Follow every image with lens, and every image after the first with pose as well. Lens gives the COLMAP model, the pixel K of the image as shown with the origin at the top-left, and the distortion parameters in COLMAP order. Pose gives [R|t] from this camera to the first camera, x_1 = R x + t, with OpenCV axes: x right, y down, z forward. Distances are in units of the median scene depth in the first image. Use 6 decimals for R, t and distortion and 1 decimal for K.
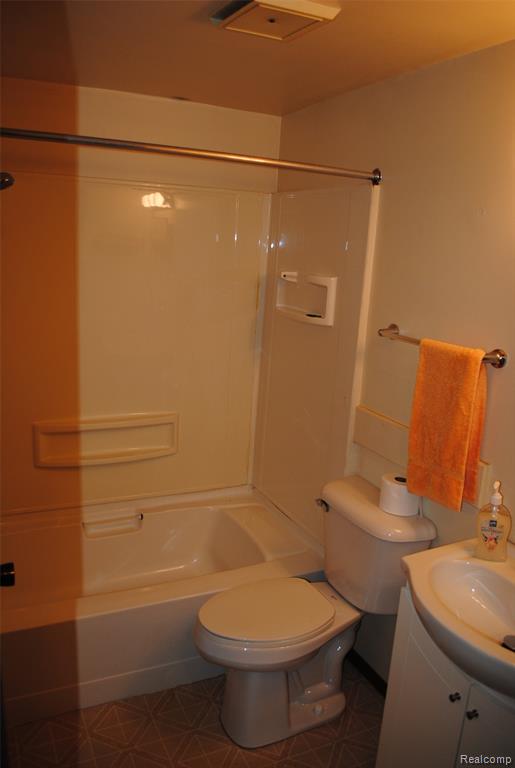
lens RADIAL K [[604.9, 0, 259.7], [0, 604.9, 383.4], [0, 0, 1]] dist [-0.078178, 0.005384]
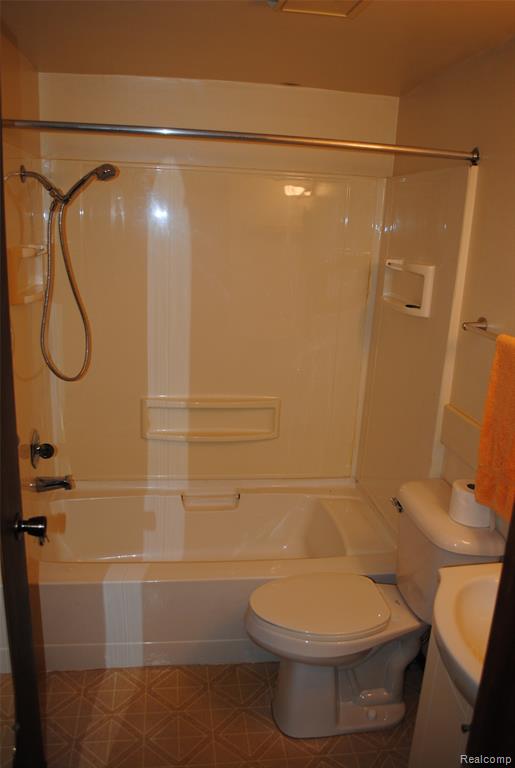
lens RADIAL K [[604.9, 0, 258.8], [0, 604.9, 384.0], [0, 0, 1]] dist [-0.078178, 0.005384]
pose [[0.953060, 0.067958, -0.295055, 0.163821], [-0.062523, 0.997656, 0.027824, -0.001671], [0.296254, -0.008070, 0.955075, 0.029431]]
